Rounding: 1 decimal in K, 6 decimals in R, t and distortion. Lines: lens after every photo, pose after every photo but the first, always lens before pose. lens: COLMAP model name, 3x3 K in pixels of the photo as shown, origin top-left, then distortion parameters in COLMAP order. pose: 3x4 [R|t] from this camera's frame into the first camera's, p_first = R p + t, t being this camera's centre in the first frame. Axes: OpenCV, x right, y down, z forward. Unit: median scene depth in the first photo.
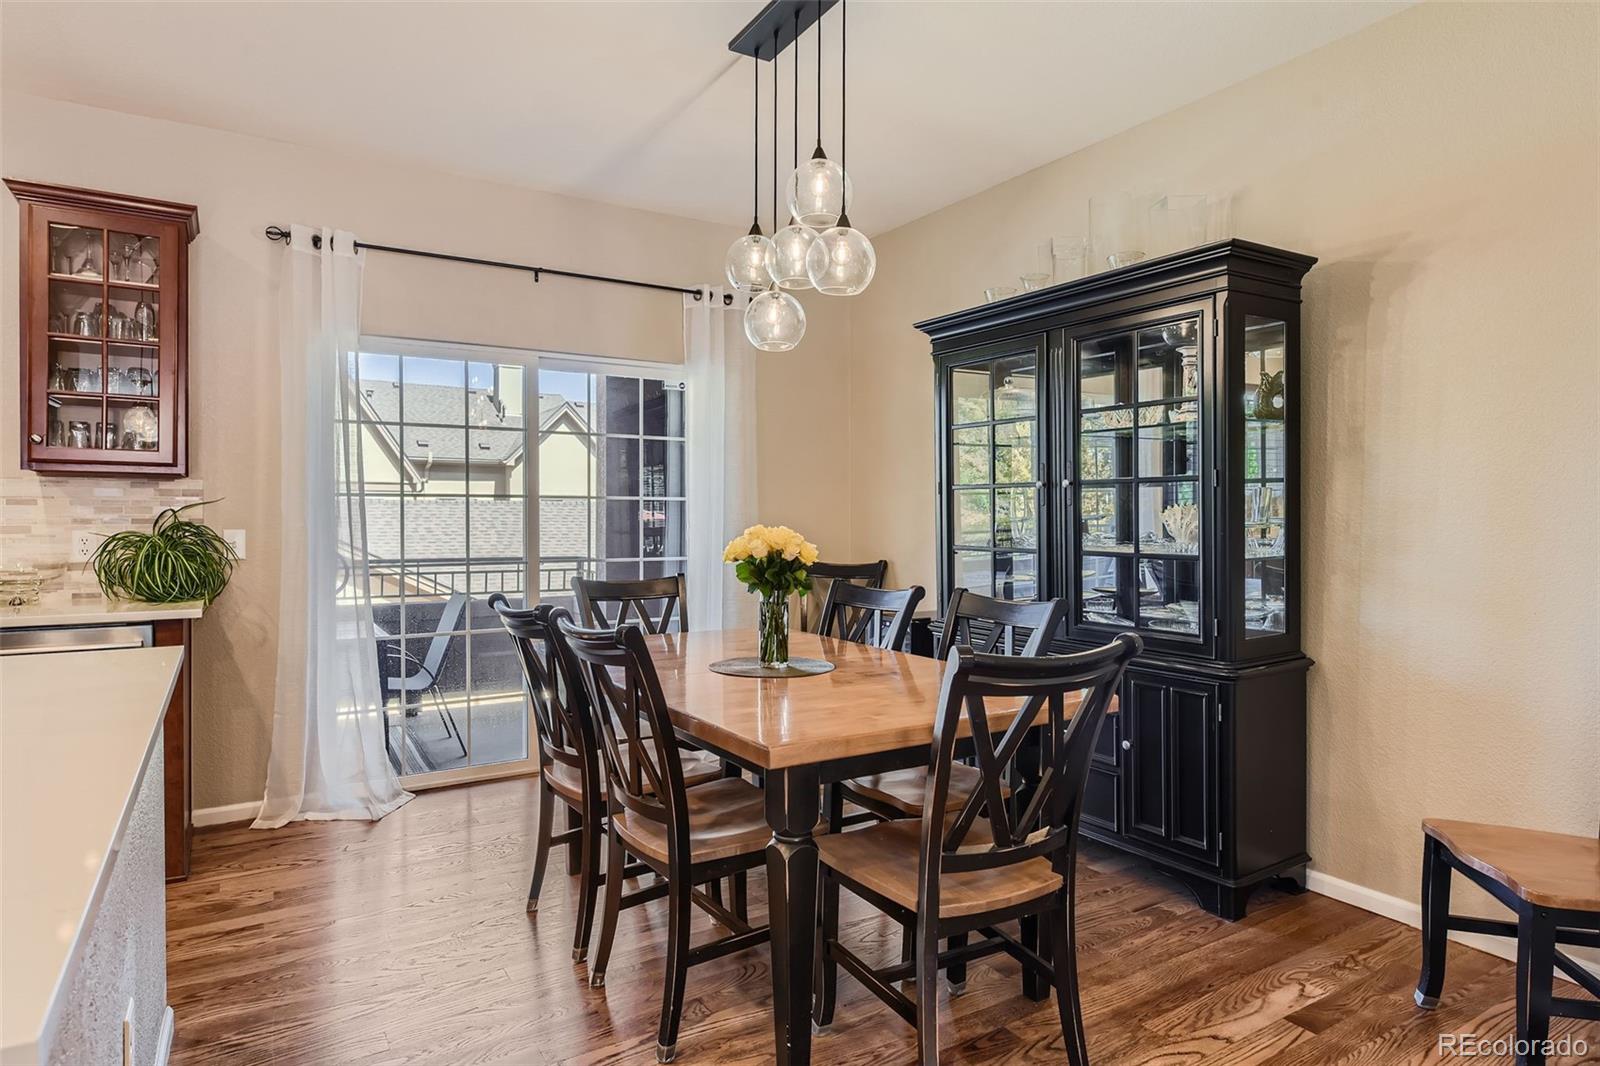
lens RADIAL K [[937.1, 0, 803.2], [0, 937.1, 527.4], [0, 0, 1]] dist [0.007426, -0.000490]
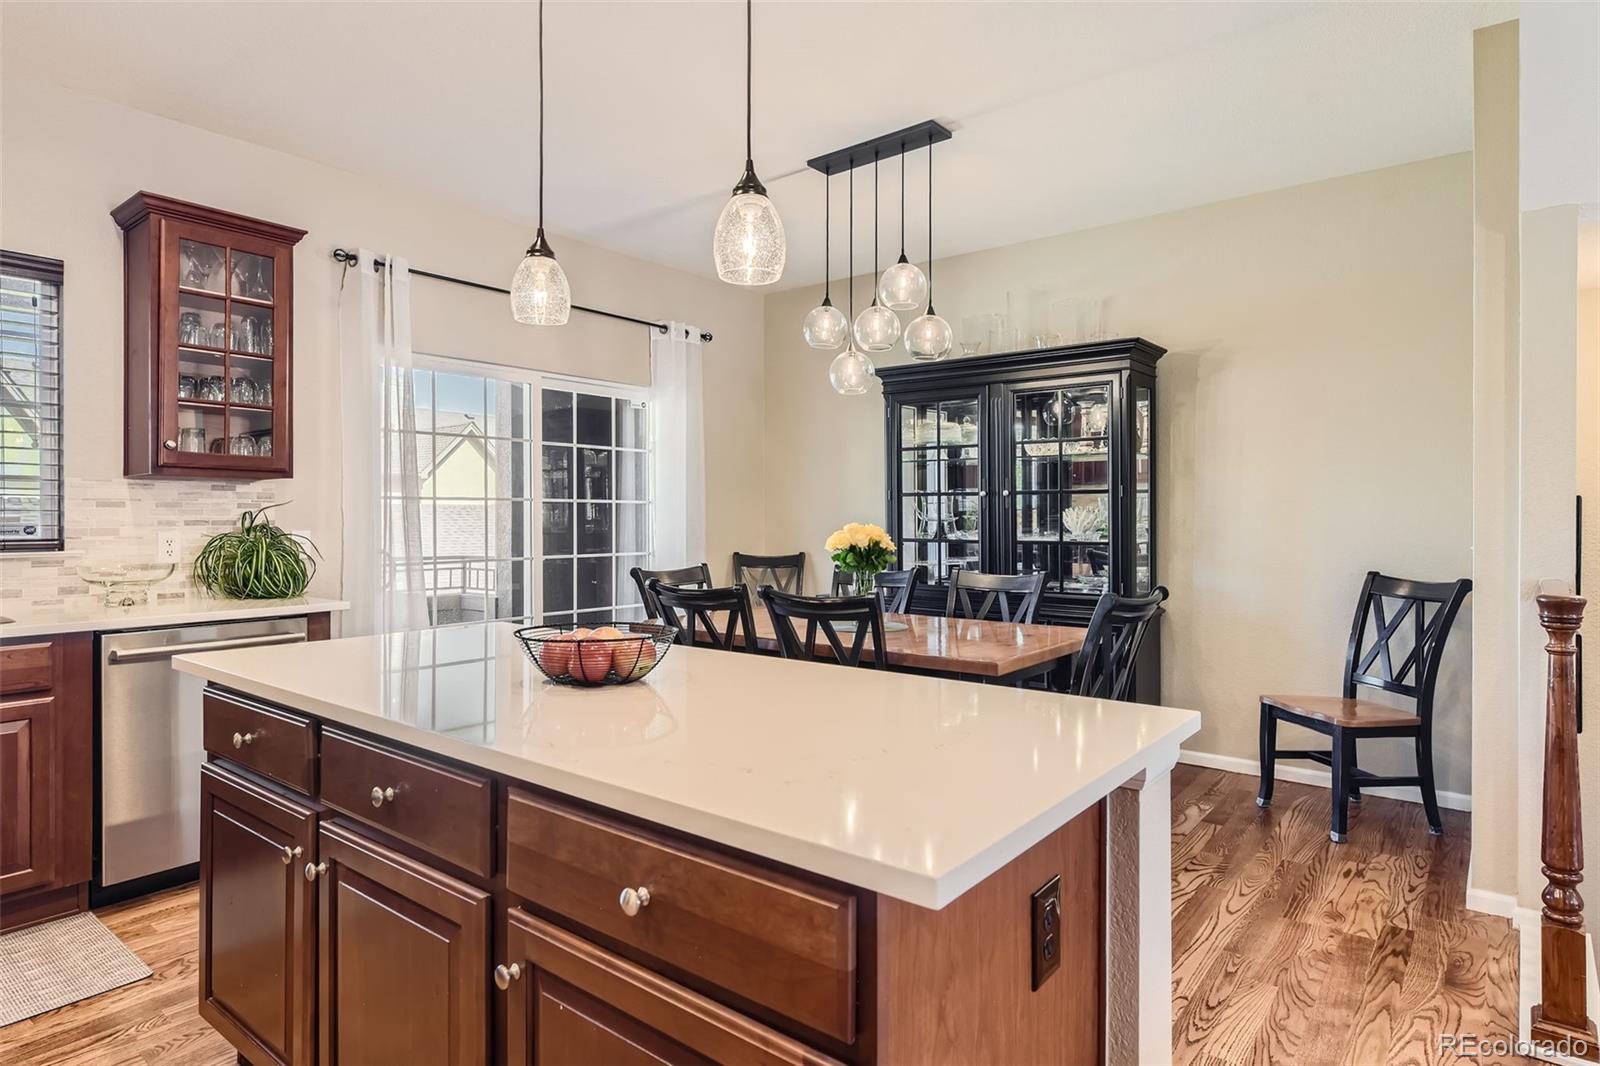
lens RADIAL K [[903.0, 0, 796.0], [0, 903.0, 523.1], [0, 0, 1]] dist [0.022647, 0.001384]
pose [[0.940031, -0.004612, 0.341059, -0.474939], [0.005573, 0.999983, -0.001839, -0.000703], [-0.341045, 0.003629, 0.940040, -0.174514]]
